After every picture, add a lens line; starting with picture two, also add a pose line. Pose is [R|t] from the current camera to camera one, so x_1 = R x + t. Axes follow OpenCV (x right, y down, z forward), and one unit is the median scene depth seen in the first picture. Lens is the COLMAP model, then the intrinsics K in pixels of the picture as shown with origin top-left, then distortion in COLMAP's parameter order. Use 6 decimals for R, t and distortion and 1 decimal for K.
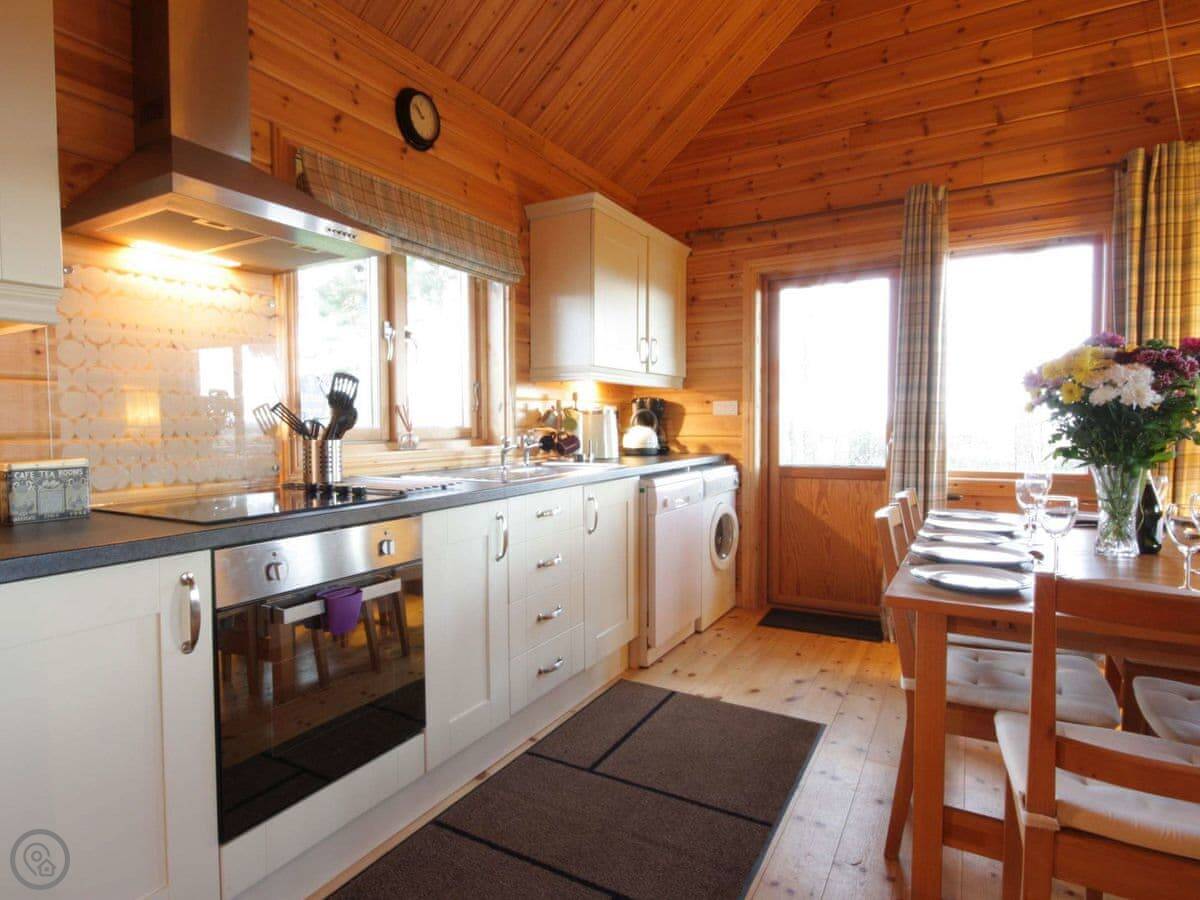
lens RADIAL K [[683.0, 0, 530.5], [0, 683.0, 452.5], [0, 0, 1]] dist [0.002918, 0.002576]
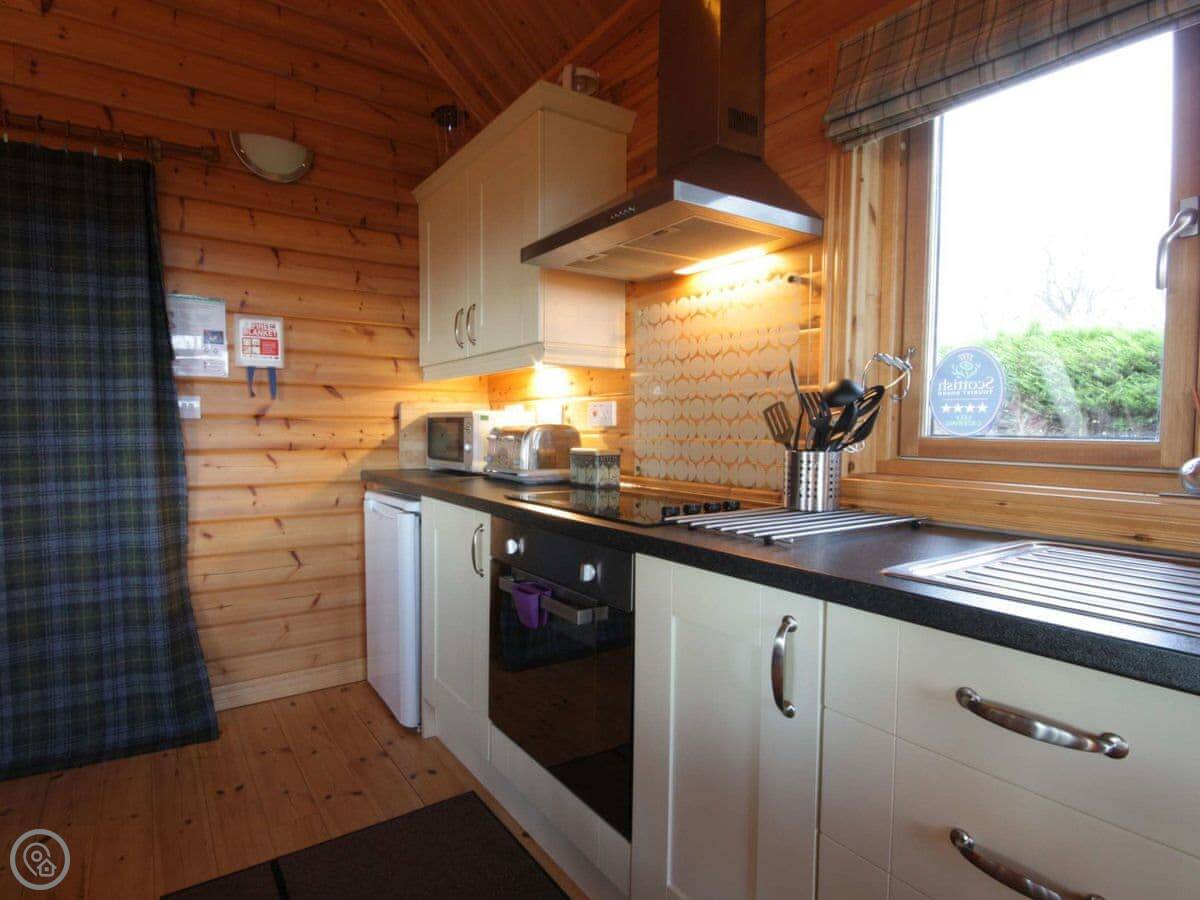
lens RADIAL K [[625.8, 0, 571.1], [0, 625.8, 455.0], [0, 0, 1]] dist [0.000196, -0.006323]
pose [[-0.430239, 0.054847, -0.901048, 0.258093], [-0.038182, 0.996154, 0.078867, -0.035905], [0.901907, 0.068335, -0.426490, 0.670225]]
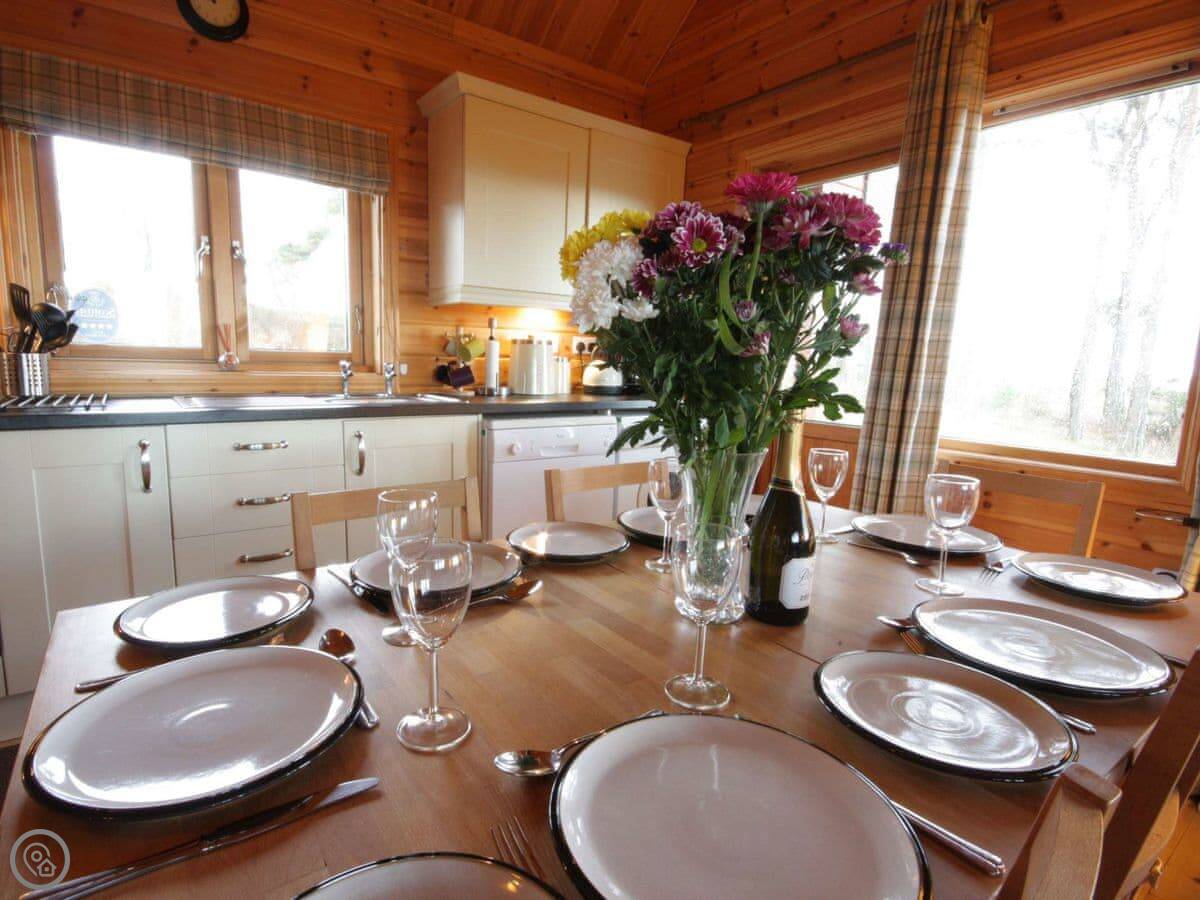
lens RADIAL K [[625.8, 0, 571.1], [0, 625.8, 455.0], [0, 0, 1]] dist [0.000196, -0.006323]
pose [[0.927047, 0.095201, -0.362657, 0.499746], [-0.055148, 0.991330, 0.119260, -0.014680], [0.370866, -0.090560, 0.924260, 0.280344]]
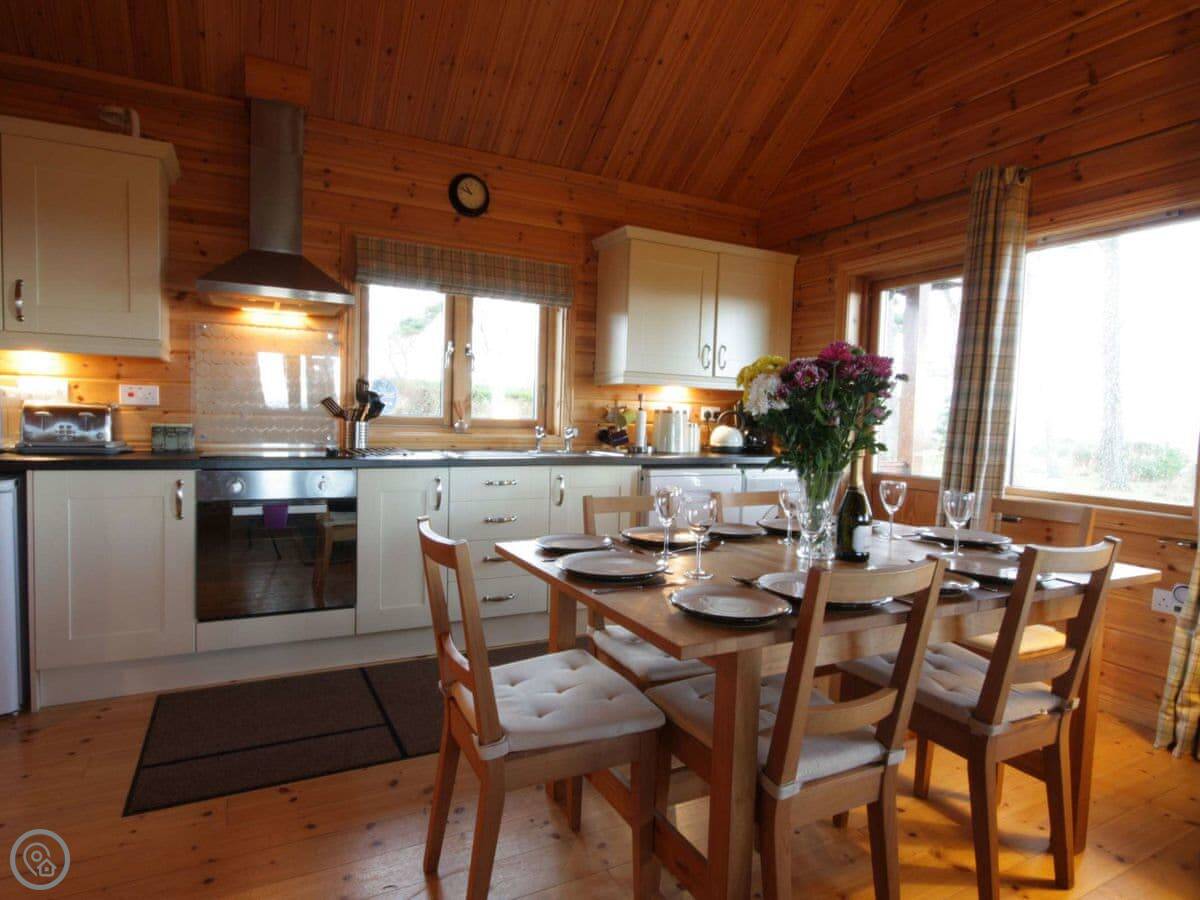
lens RADIAL K [[650.4, 0, 556.6], [0, 650.4, 453.2], [0, 0, 1]] dist [-0.003201, -0.000952]
pose [[0.850856, 0.061952, -0.521734, 0.555615], [-0.058558, 0.998019, 0.023009, -0.004149], [0.522125, 0.010975, 0.852798, -0.020743]]
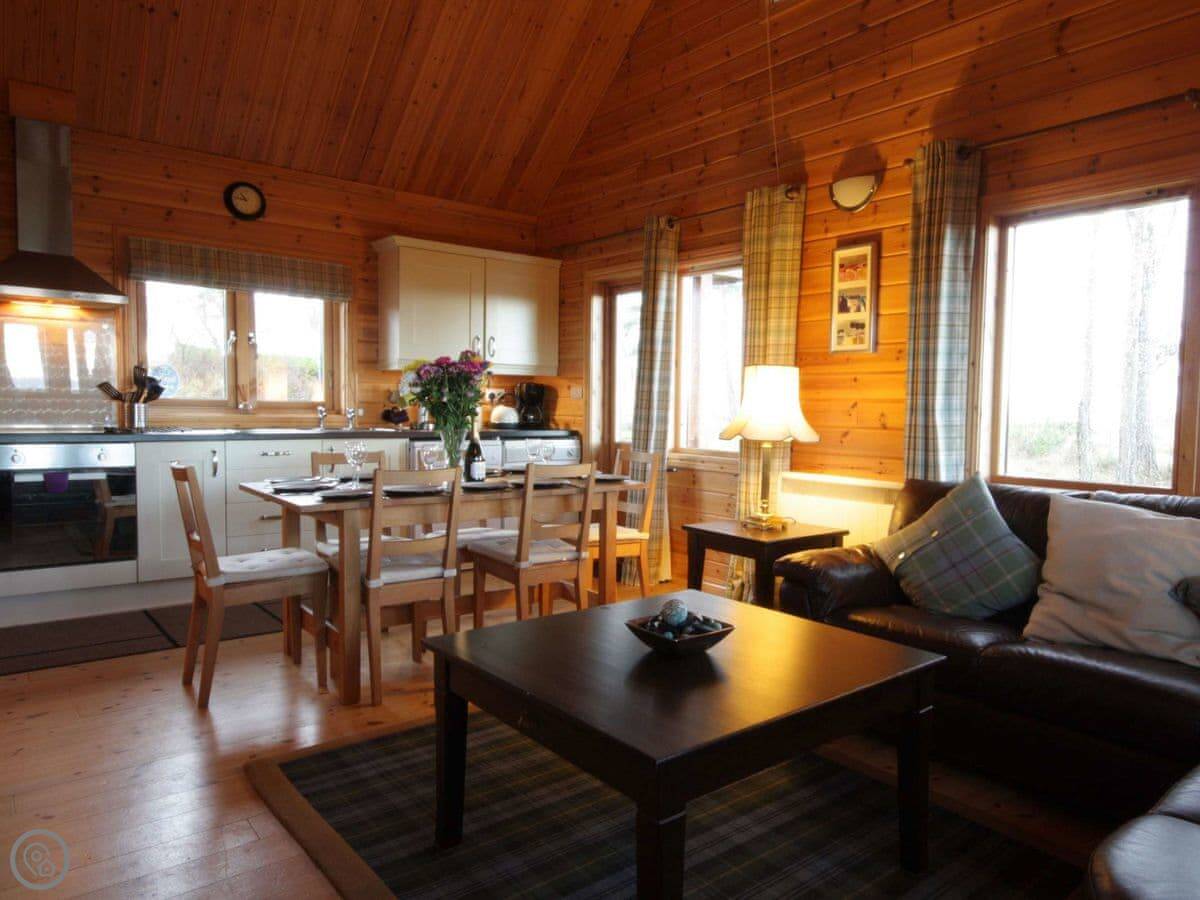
lens RADIAL K [[818.0, 0, 677.8], [0, 818.0, 453.4], [0, 0, 1]] dist [0.010113, 0.008073]
pose [[0.958781, 0.044701, -0.280607, 1.049248], [-0.040757, 0.998971, 0.019879, 0.007339], [0.281207, -0.007623, 0.959617, -0.413599]]
